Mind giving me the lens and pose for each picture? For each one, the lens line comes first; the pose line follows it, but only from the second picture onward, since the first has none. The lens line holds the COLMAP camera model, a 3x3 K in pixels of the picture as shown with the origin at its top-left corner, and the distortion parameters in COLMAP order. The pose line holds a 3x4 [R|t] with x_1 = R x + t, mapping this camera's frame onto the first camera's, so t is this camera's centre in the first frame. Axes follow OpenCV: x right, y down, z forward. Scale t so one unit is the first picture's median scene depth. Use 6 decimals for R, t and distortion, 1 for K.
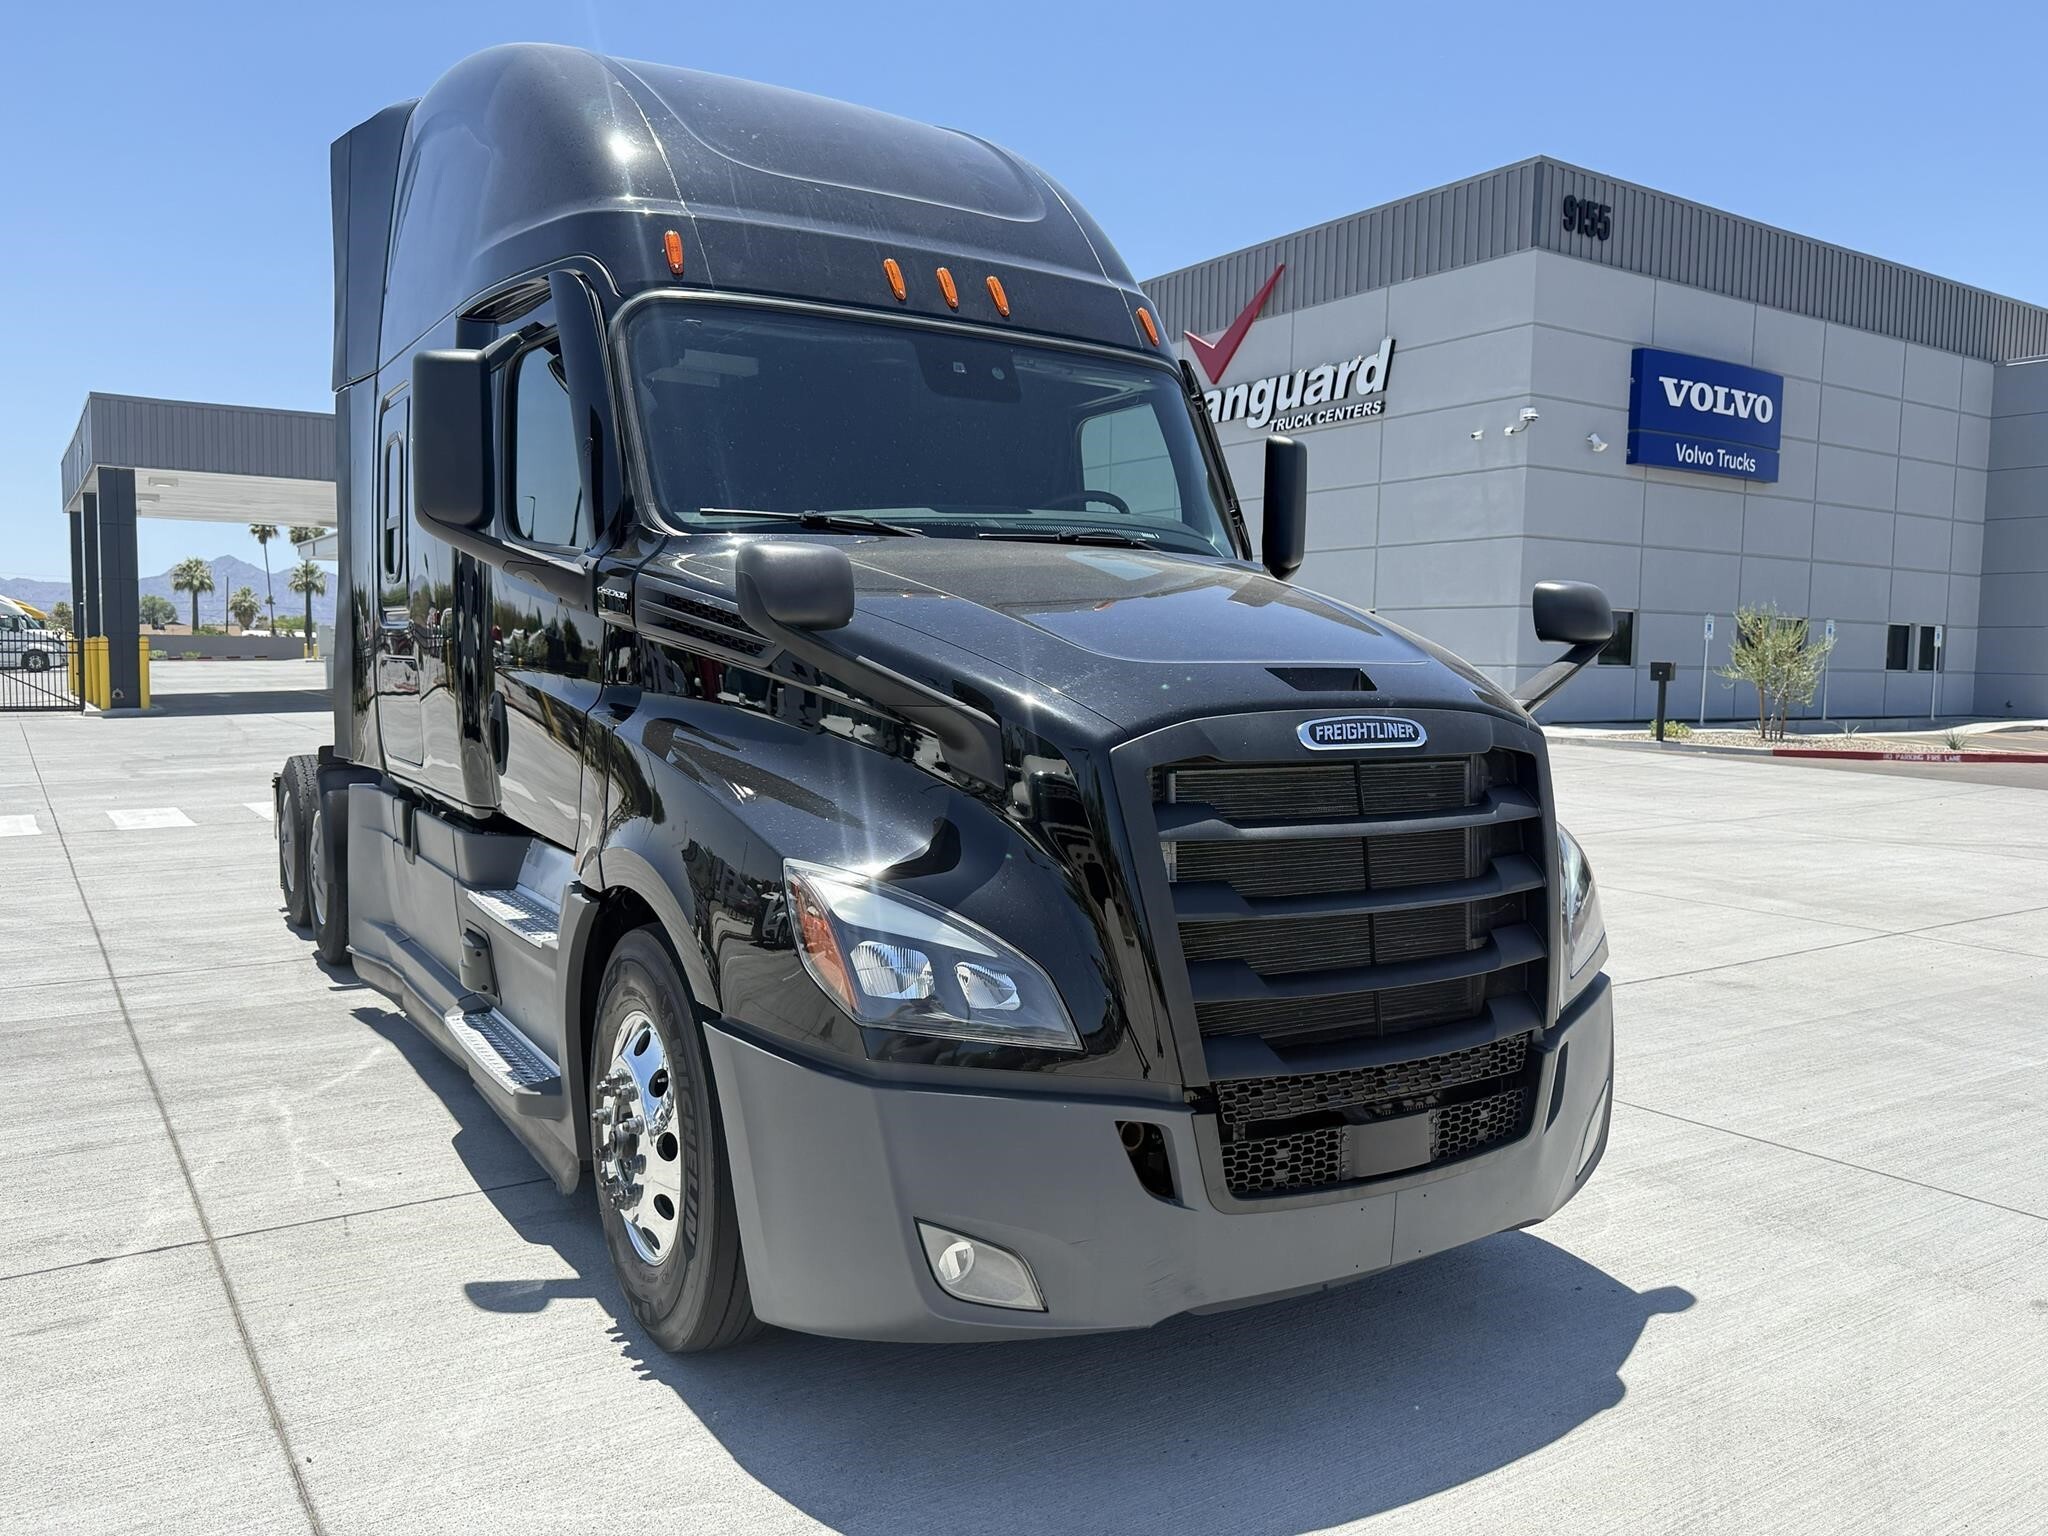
lens RADIAL K [[1469.2, 0, 1024.0], [0, 1469.2, 768.0], [0, 0, 1]] dist [-0.002453, -0.000409]
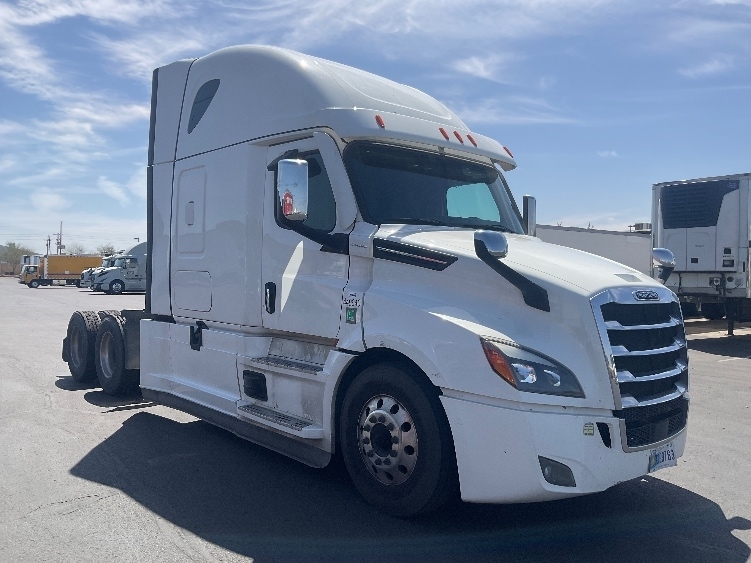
lens RADIAL K [[595.7, 0, 375.5], [0, 595.7, 281.5], [0, 0, 1]] dist [0.001912, 0.002592]
pose [[0.987166, 0.004032, 0.159647, -0.537870], [0.006748, 0.997735, -0.066921, 0.029490], [-0.159555, 0.067139, 0.984903, -0.158123]]
